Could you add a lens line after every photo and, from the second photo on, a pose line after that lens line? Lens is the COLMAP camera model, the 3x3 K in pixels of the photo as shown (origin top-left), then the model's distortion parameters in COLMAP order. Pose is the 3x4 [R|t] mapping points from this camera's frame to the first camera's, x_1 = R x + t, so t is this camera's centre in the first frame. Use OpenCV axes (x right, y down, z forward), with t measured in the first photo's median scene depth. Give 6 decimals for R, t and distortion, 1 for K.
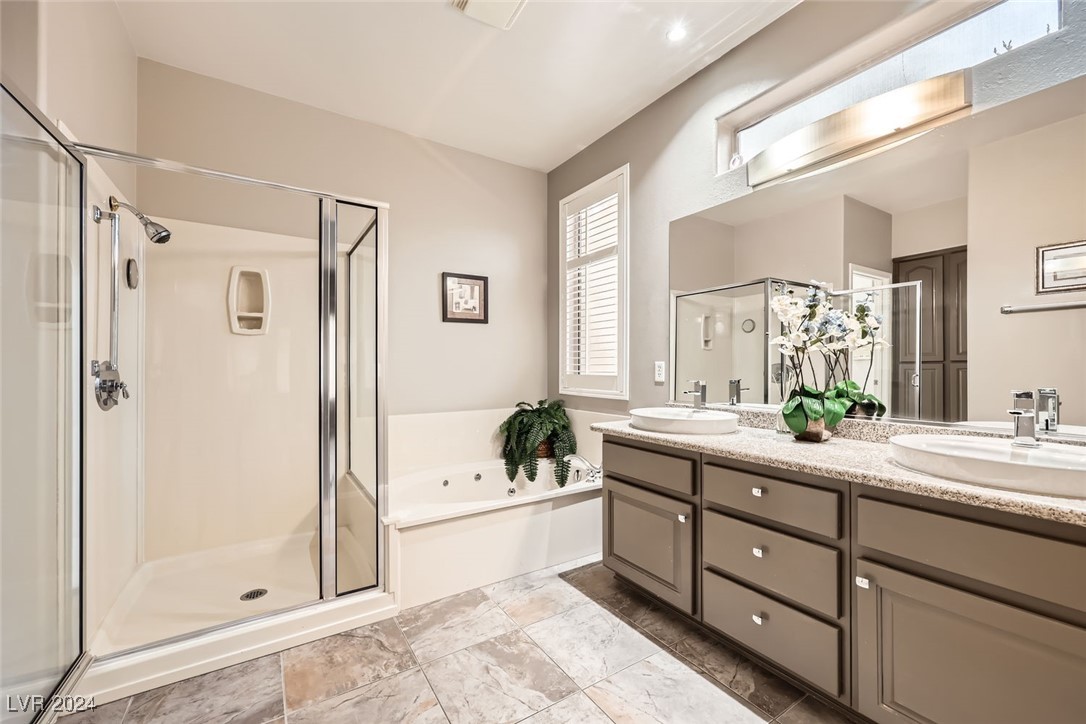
lens RADIAL K [[443.2, 0, 545.1], [0, 443.2, 365.7], [0, 0, 1]] dist [-0.000974, 0.001122]
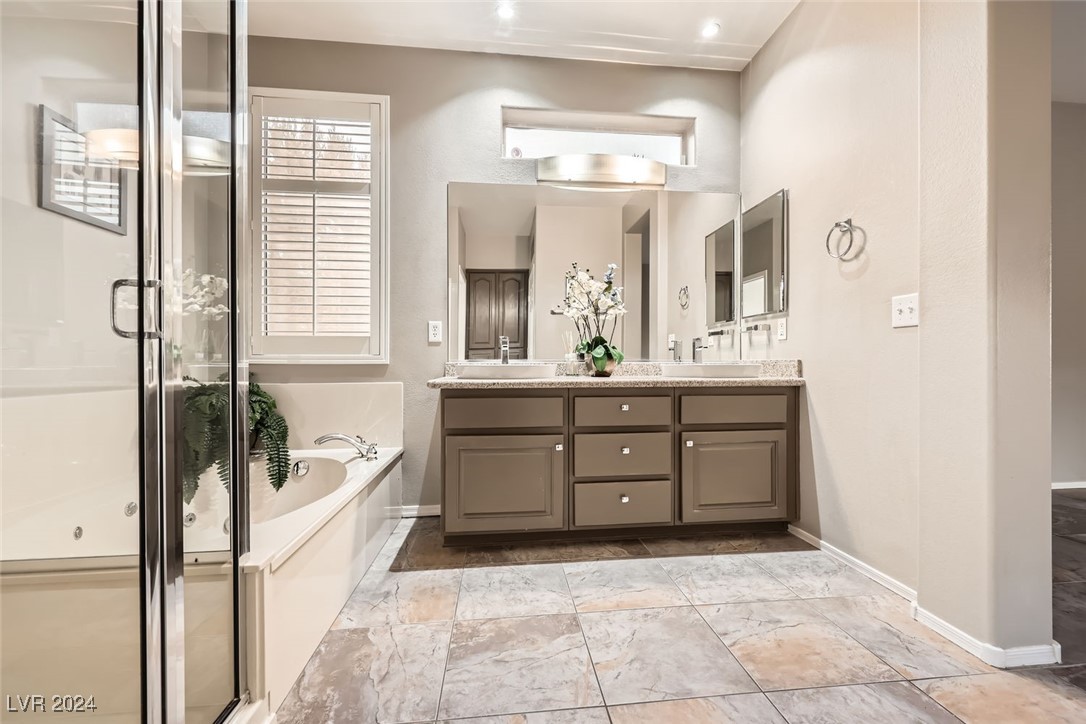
lens RADIAL K [[443.2, 0, 549.7], [0, 443.2, 367.4], [0, 0, 1]] dist [-0.000974, 0.001122]
pose [[0.442546, -0.002679, 0.896742, -0.582774], [0.001729, 0.999996, 0.002134, 0.104912], [-0.896744, 0.000606, 0.442549, 0.401002]]
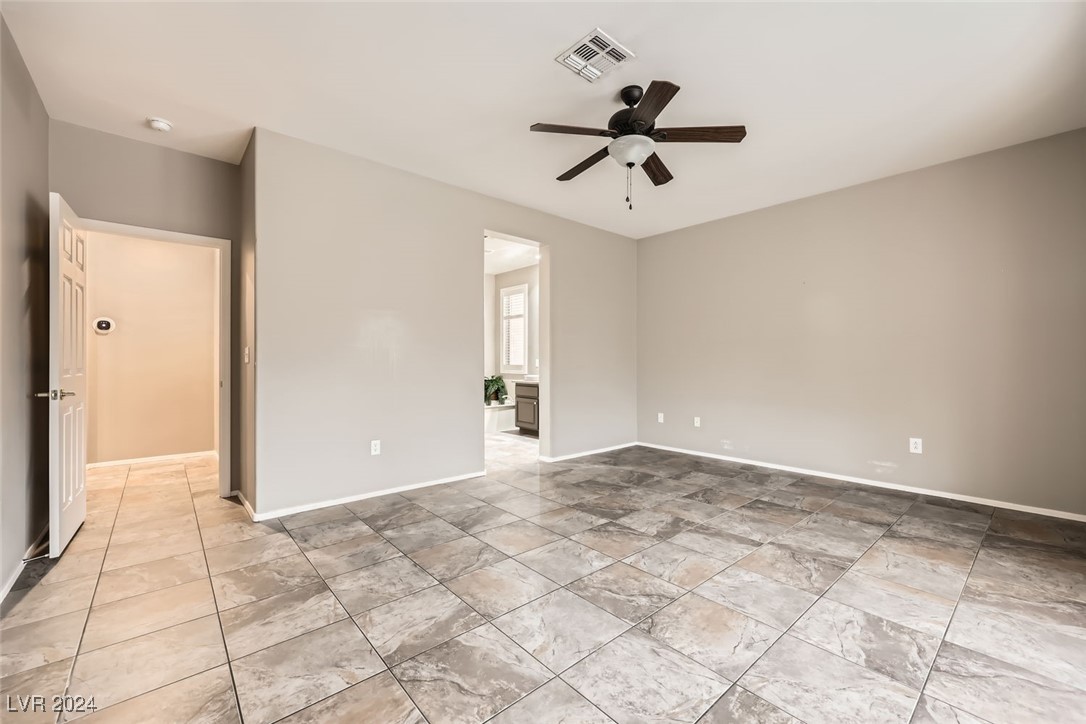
lens RADIAL K [[443.2, 0, 550.7], [0, 443.2, 361.3], [0, 0, 1]] dist [-0.000974, 0.001122]
pose [[0.989993, -0.003420, 0.141075, -0.051193], [0.003842, 0.999989, -0.002720, 0.012527], [-0.141064, 0.003235, 0.989995, -1.993852]]
